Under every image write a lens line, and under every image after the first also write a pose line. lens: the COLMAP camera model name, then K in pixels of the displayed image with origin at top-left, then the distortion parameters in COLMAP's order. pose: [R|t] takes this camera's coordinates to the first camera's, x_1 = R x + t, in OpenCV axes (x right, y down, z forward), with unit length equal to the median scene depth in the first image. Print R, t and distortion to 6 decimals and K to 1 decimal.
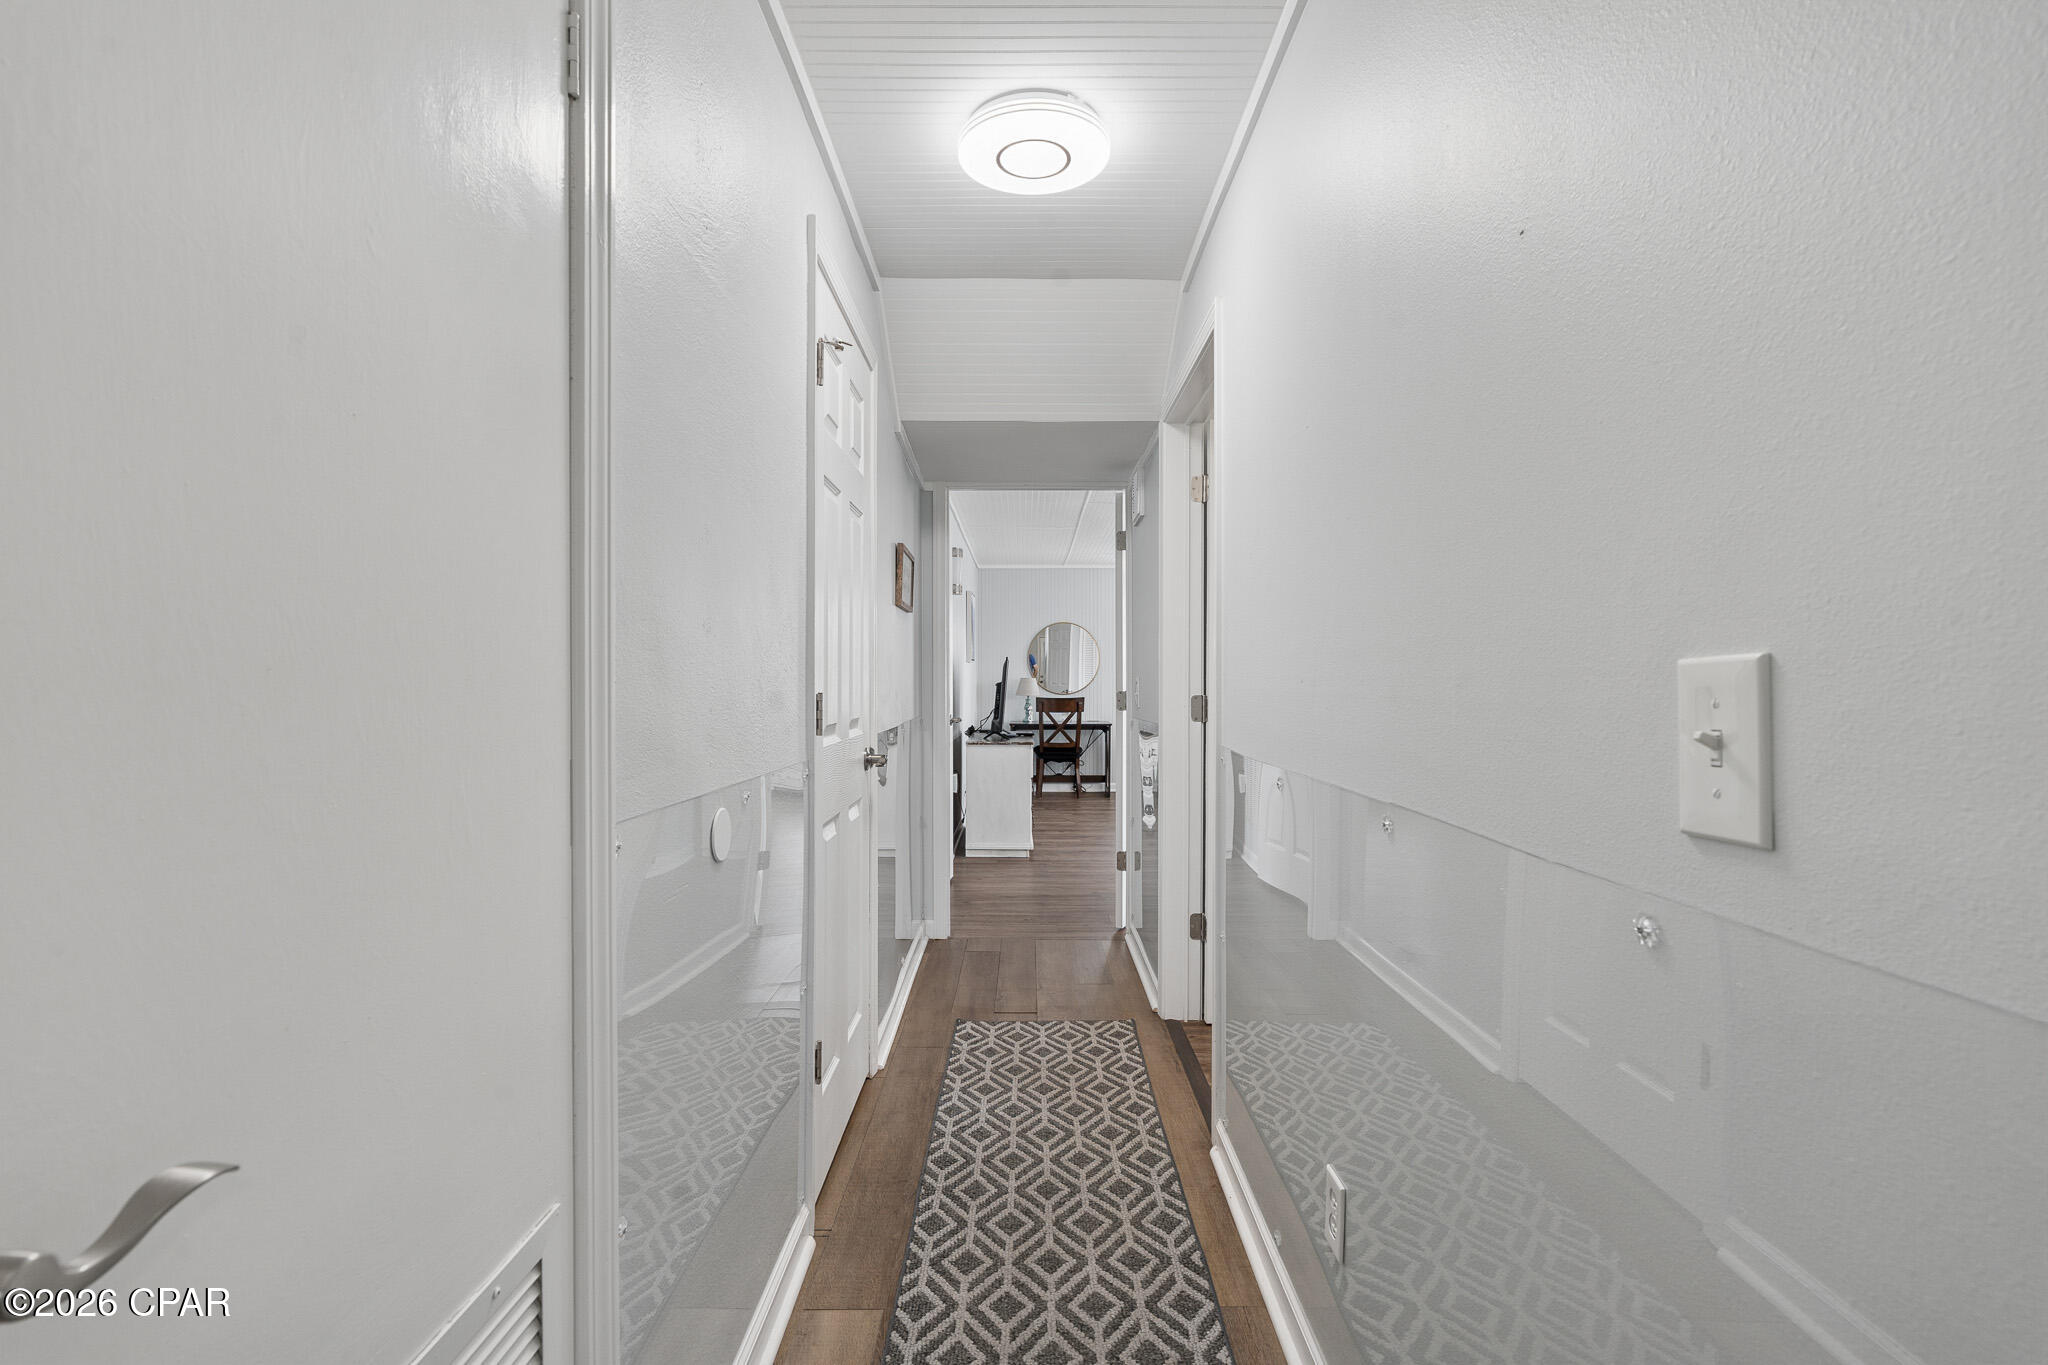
lens RADIAL K [[928.6, 0, 1023.1], [0, 928.6, 688.5], [0, 0, 1]] dist [-0.002144, 0.000970]
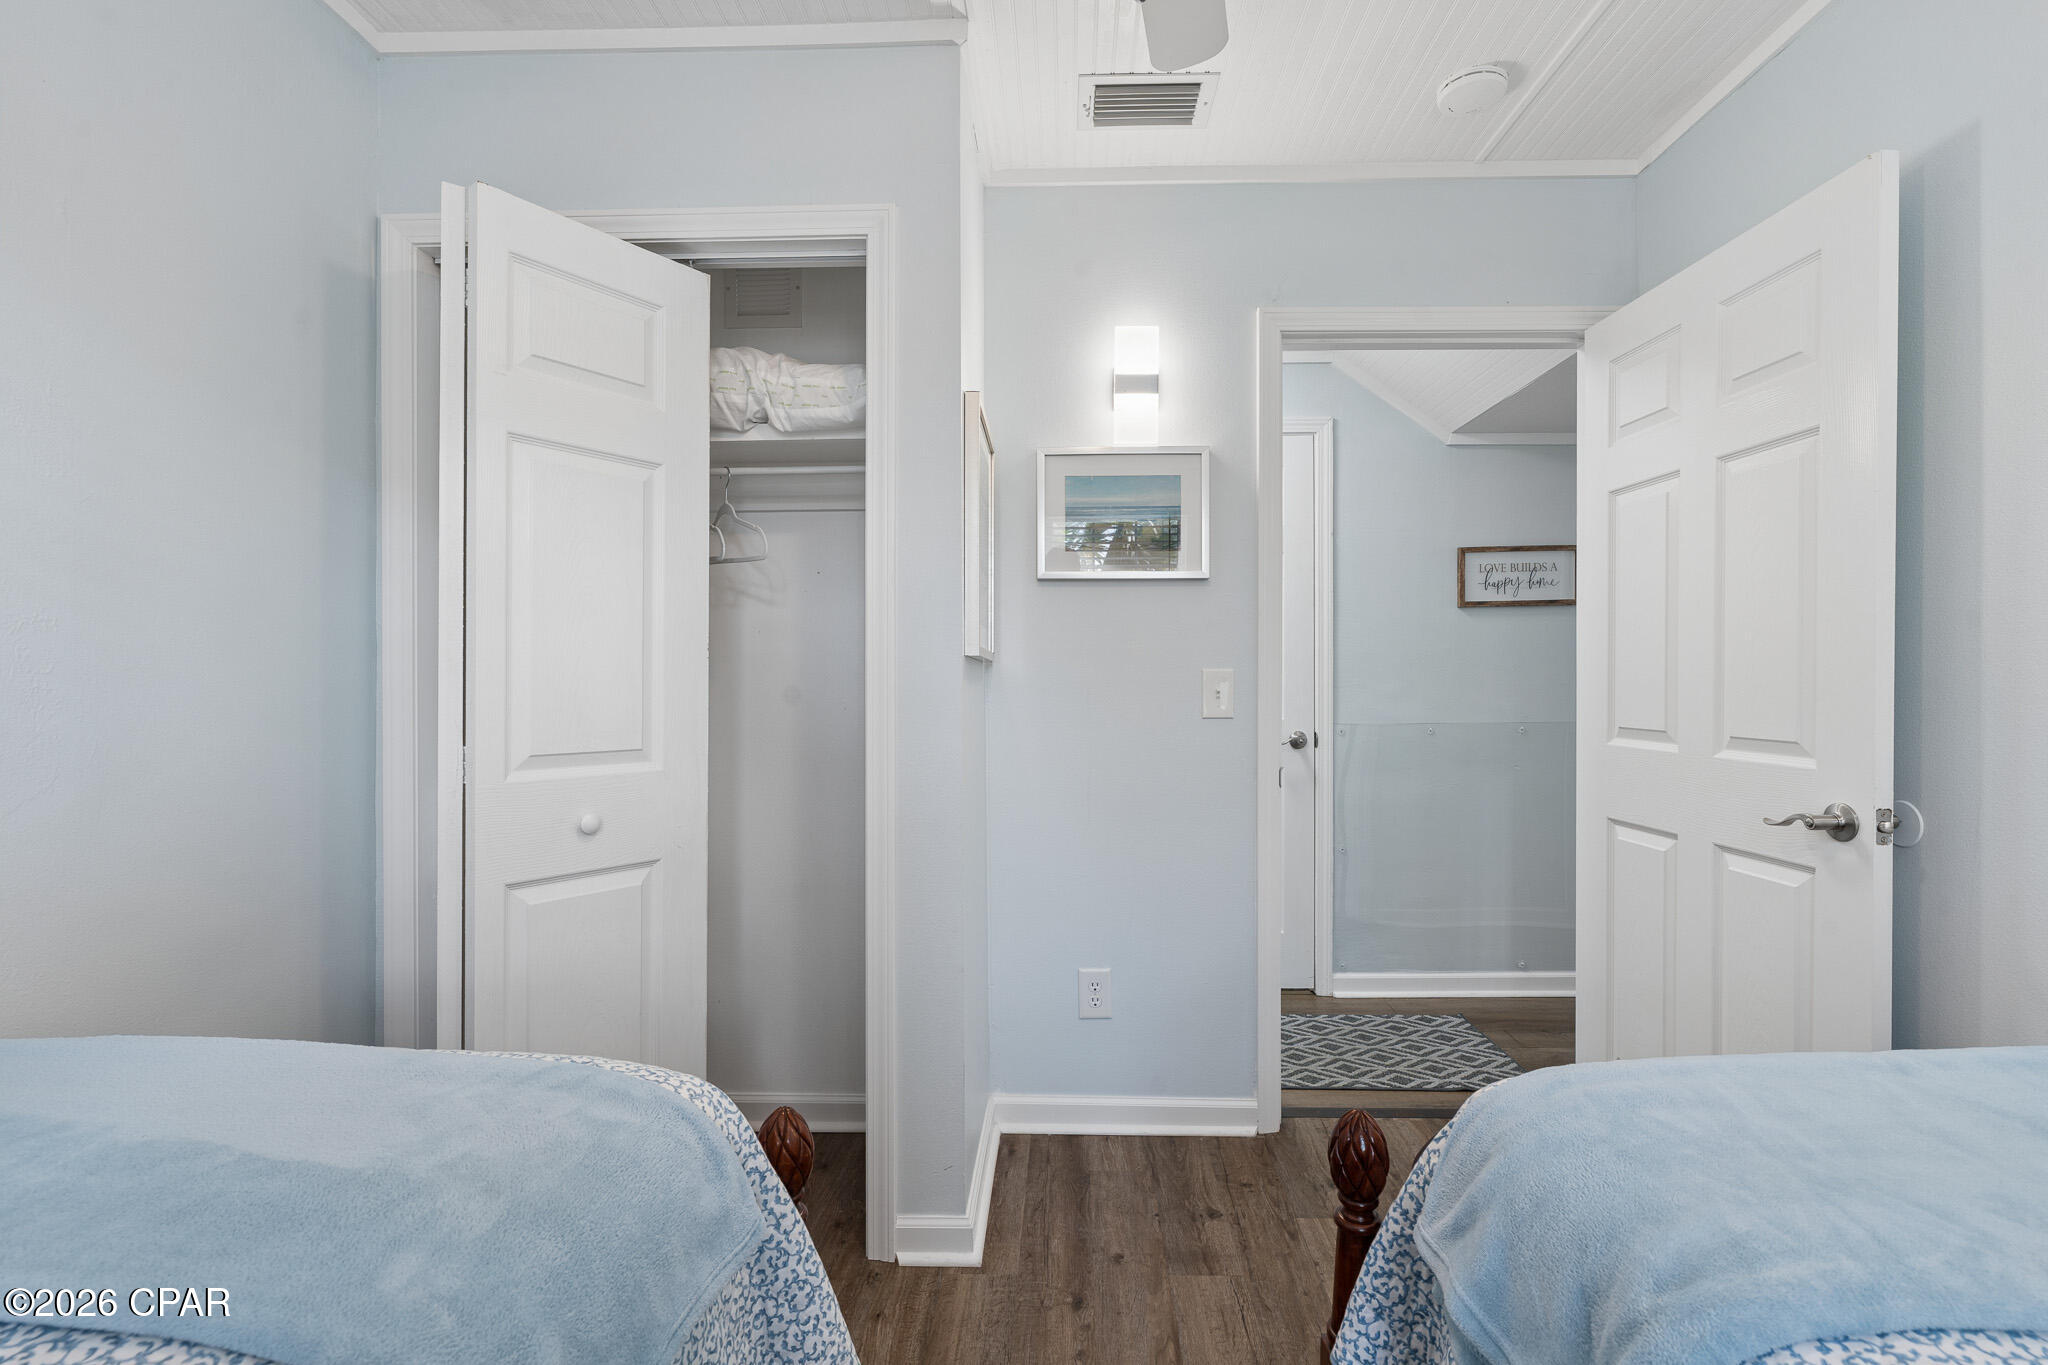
lens RADIAL K [[928.6, 0, 1023.1], [0, 928.6, 688.5], [0, 0, 1]] dist [-0.002144, 0.000970]
pose [[-0.044464, 0.007969, -0.998979, 1.047674], [-0.005605, 0.999950, 0.008226, -0.001485], [0.998995, 0.005965, -0.044417, 0.626561]]
